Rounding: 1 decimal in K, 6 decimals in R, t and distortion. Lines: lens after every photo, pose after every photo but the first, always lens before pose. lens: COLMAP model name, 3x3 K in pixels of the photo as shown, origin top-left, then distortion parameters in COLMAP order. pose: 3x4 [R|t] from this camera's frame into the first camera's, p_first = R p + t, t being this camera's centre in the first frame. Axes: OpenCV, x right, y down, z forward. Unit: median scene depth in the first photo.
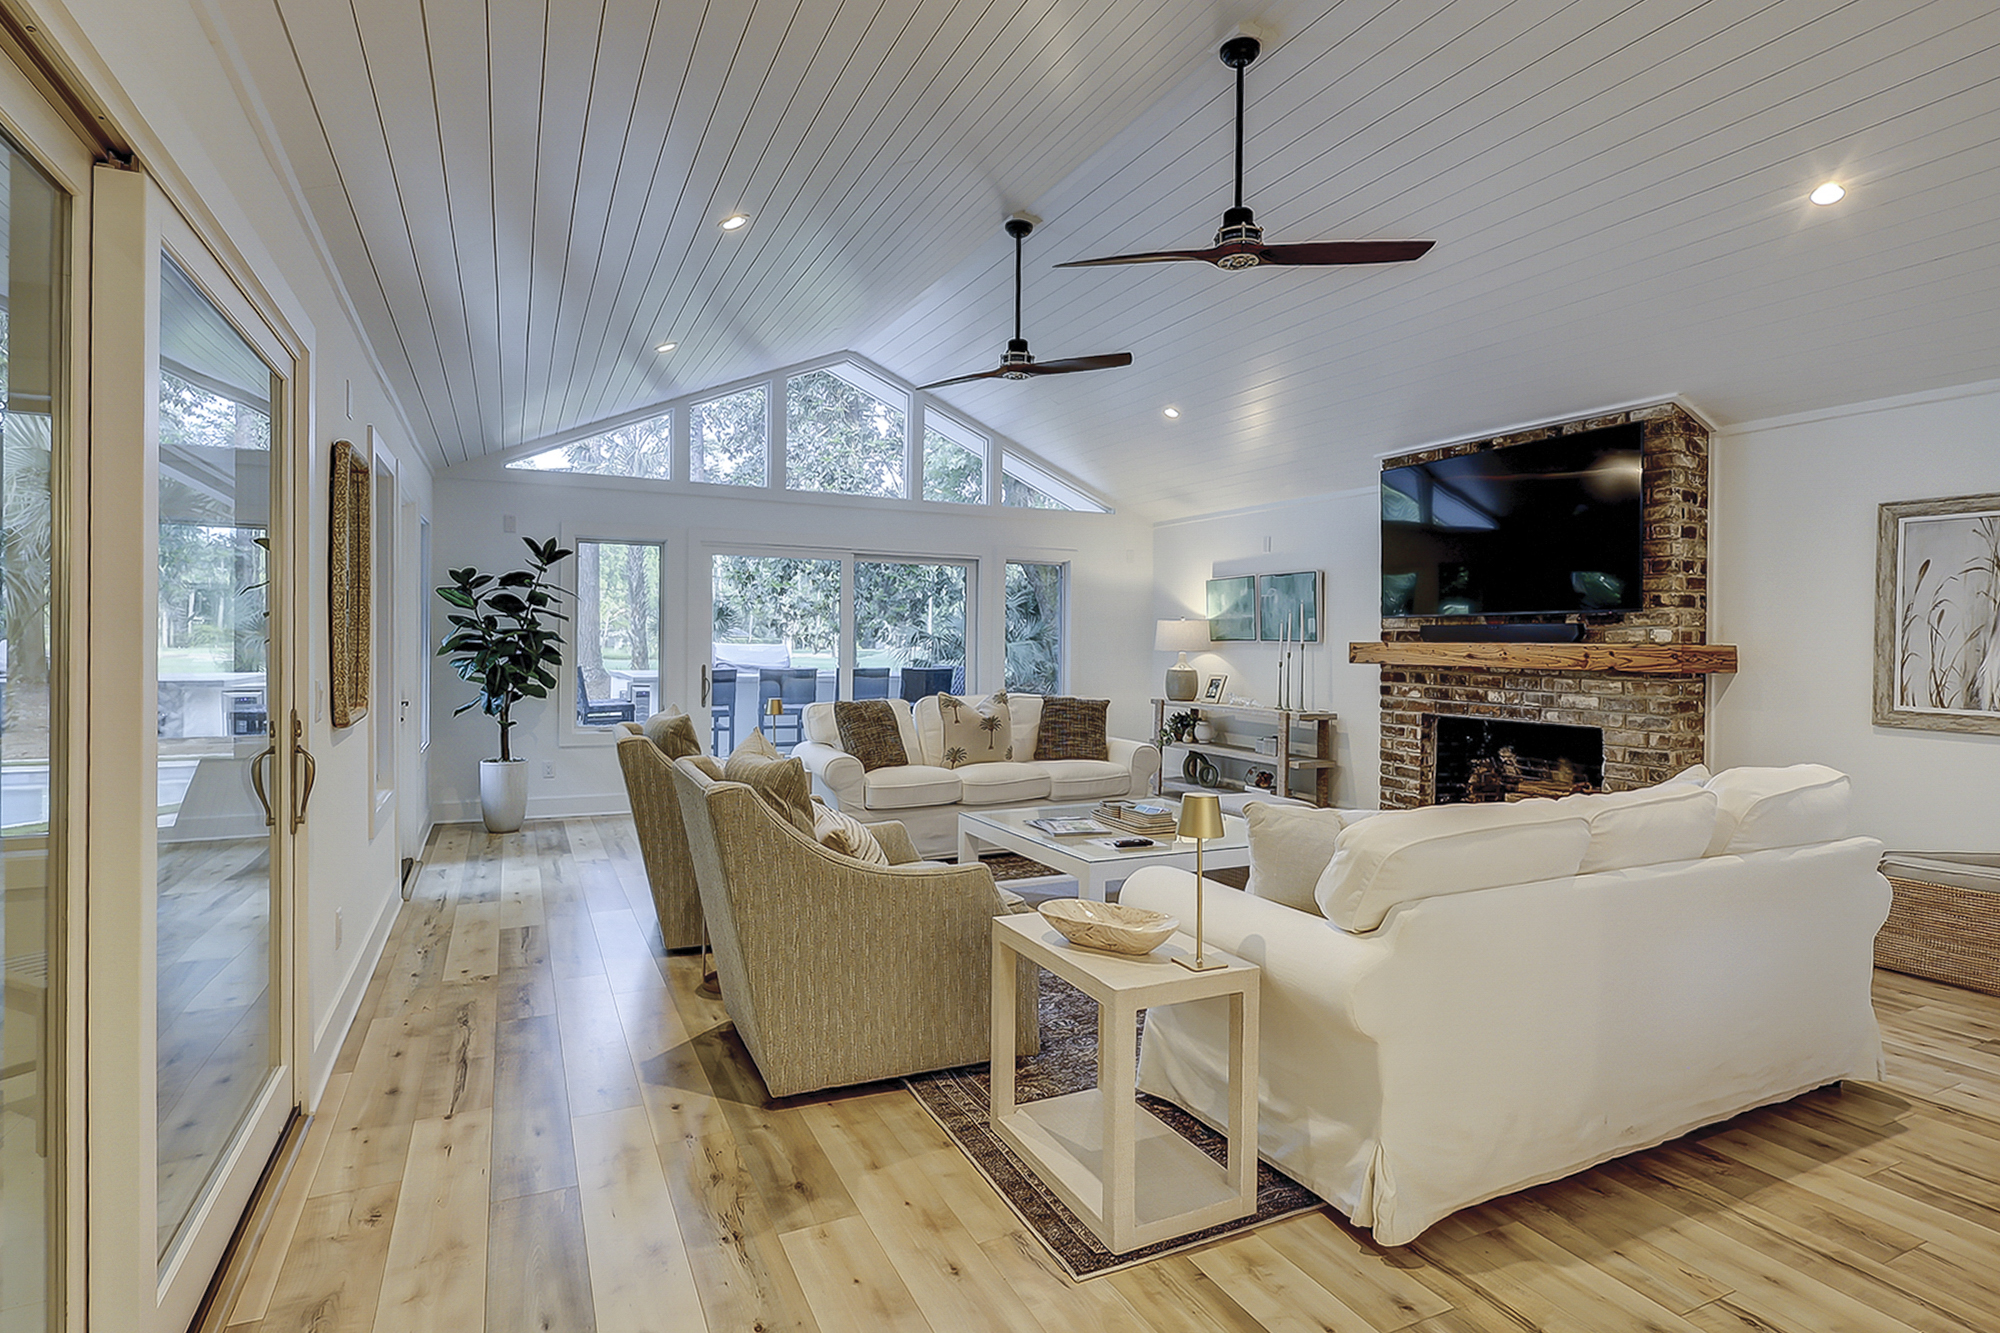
lens RADIAL K [[1001.4, 0, 999.8], [0, 1001.4, 641.6], [0, 0, 1]] dist [-0.003734, 0.001074]
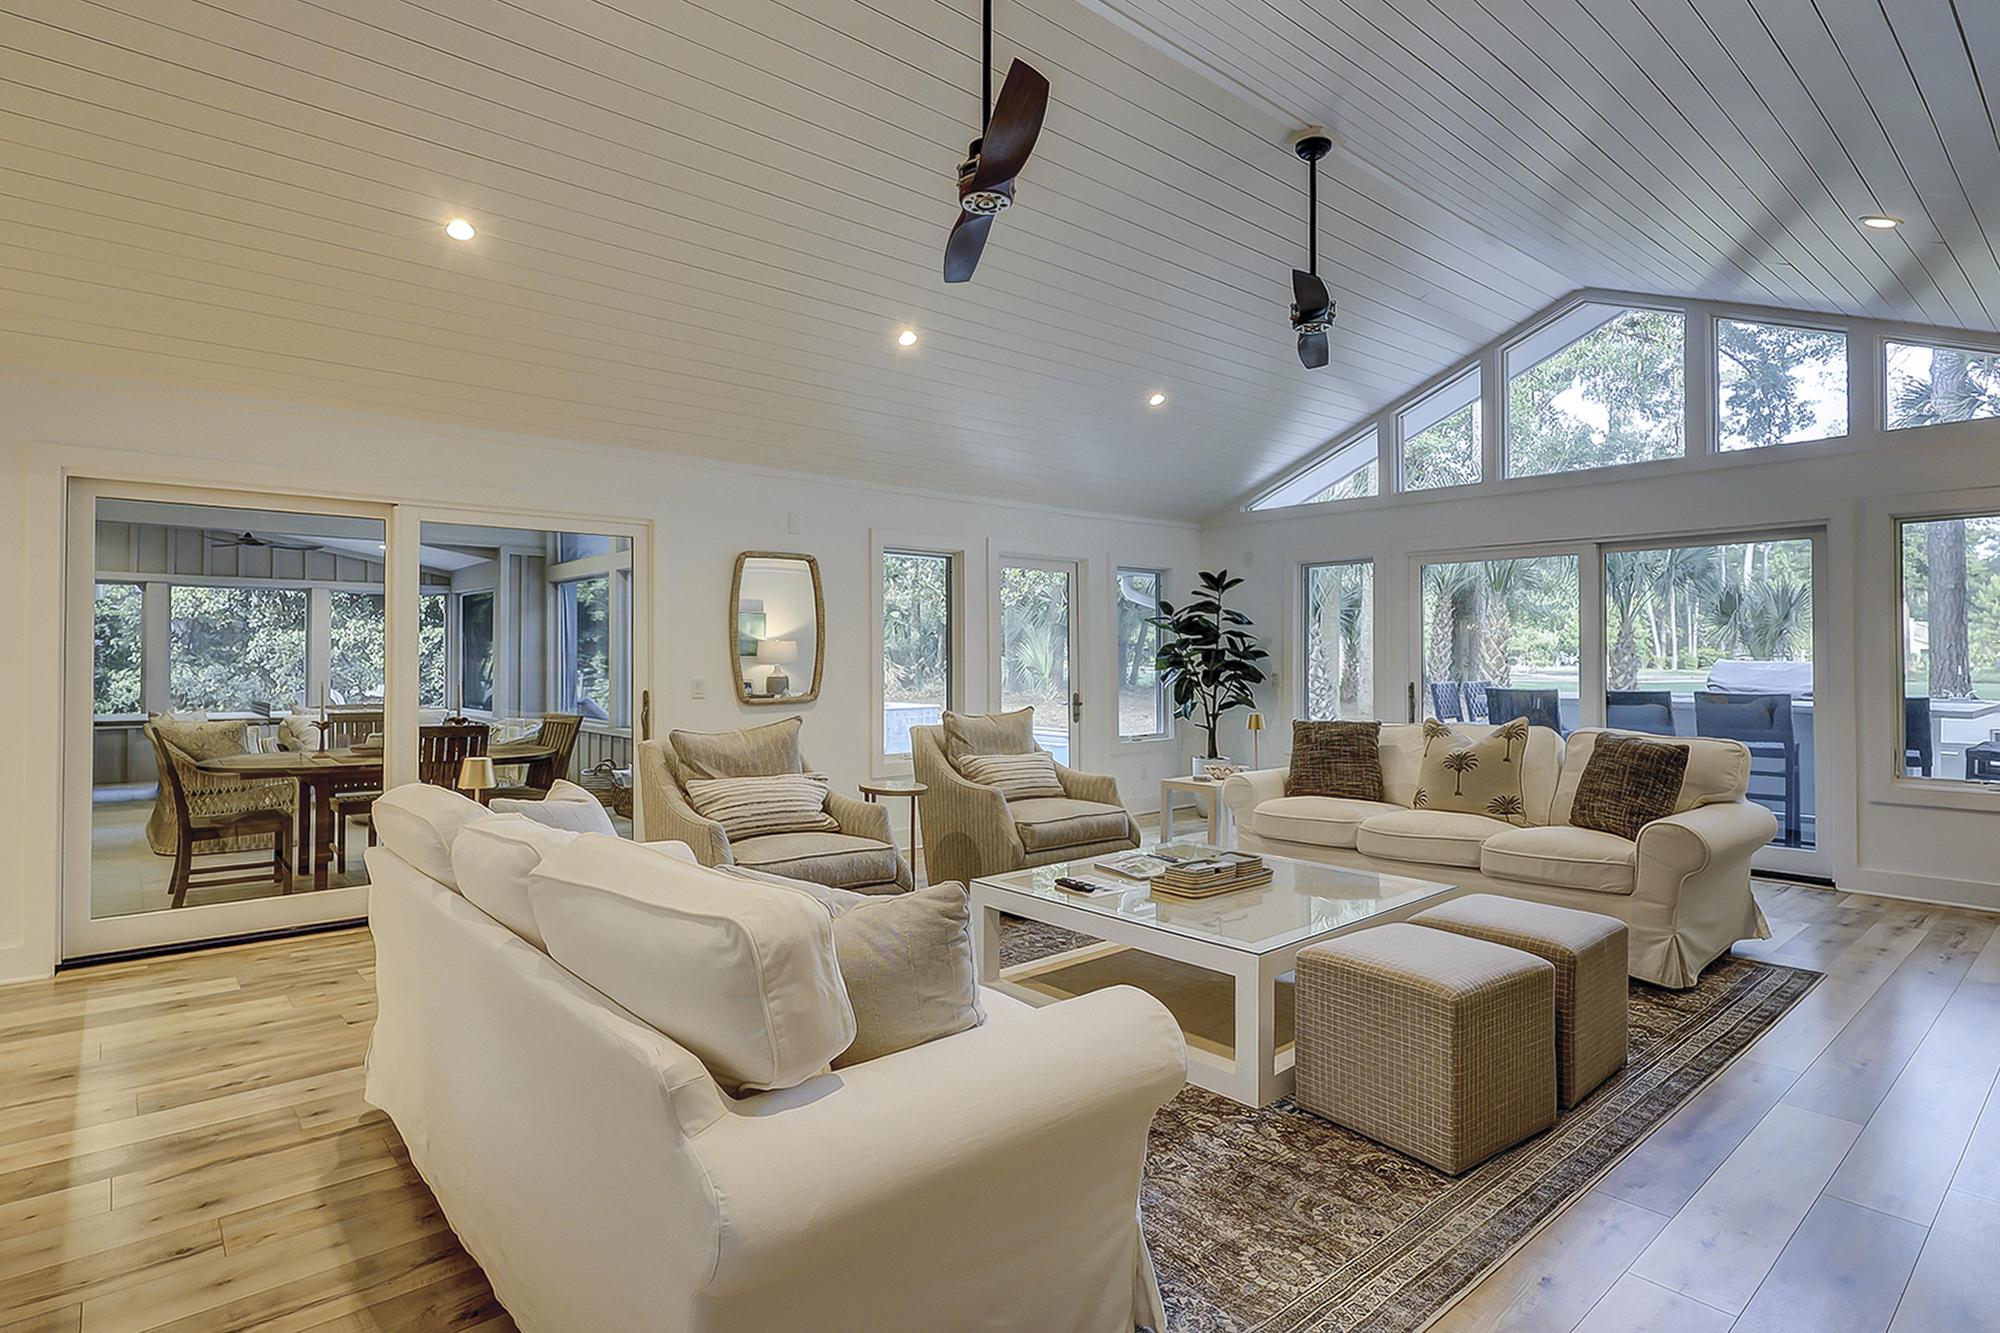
lens RADIAL K [[1000.4, 0, 1025.5], [0, 1000.4, 653.6], [0, 0, 1]] dist [0.003809, 0.000374]
pose [[0.275137, -0.013883, -0.961305, 0.624773], [0.005066, 0.999903, -0.012991, 0.007660], [0.961392, -0.001295, 0.275180, 0.473917]]
